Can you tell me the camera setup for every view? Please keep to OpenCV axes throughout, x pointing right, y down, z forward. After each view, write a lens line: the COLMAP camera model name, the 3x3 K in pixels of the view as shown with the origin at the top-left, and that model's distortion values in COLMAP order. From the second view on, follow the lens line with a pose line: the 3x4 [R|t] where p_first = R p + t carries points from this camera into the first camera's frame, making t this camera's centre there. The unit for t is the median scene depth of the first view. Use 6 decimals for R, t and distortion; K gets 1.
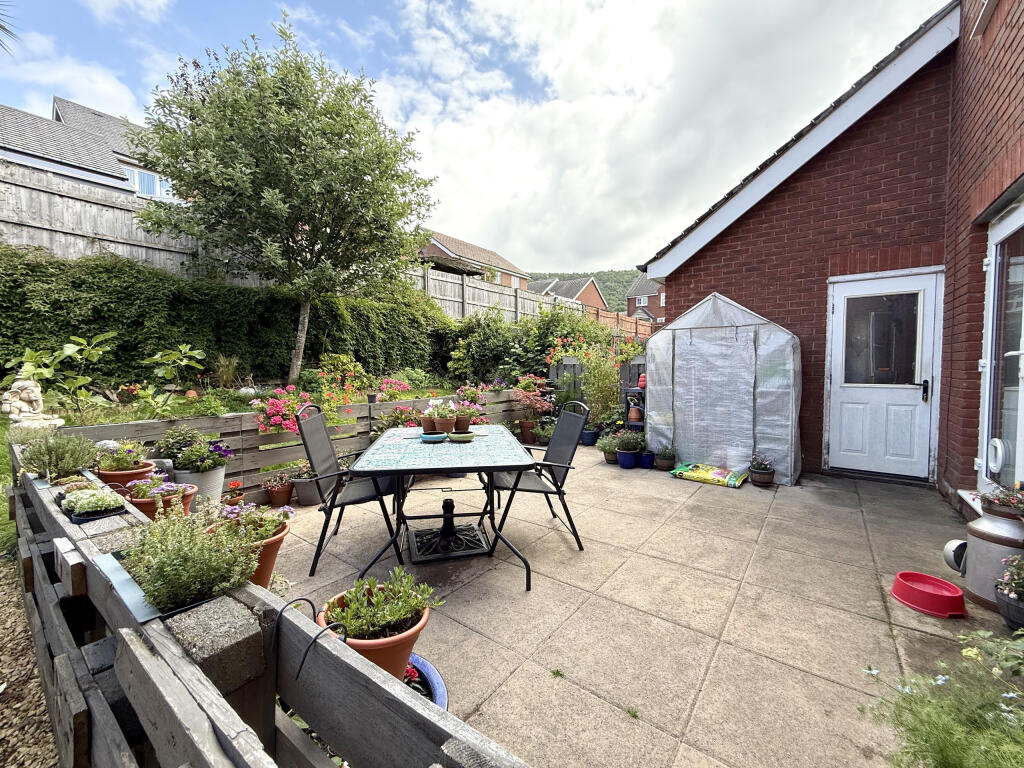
lens RADIAL K [[413.9, 0, 512.6], [0, 413.9, 381.8], [0, 0, 1]] dist [-0.002570, 0.000984]
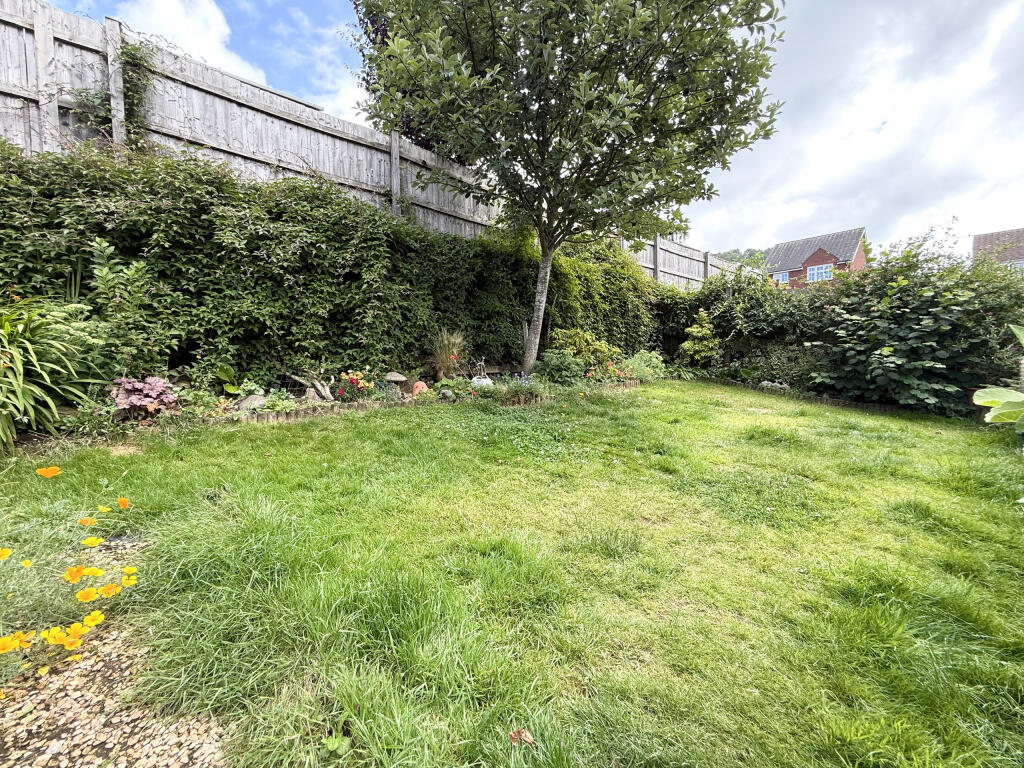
lens RADIAL K [[413.9, 0, 510.3], [0, 413.9, 382.4], [0, 0, 1]] dist [-0.002570, 0.000984]
pose [[0.983951, -0.007340, -0.178290, -0.570520], [0.010014, 0.999850, 0.014102, 0.015511], [0.178160, -0.015661, 0.983877, 0.424099]]
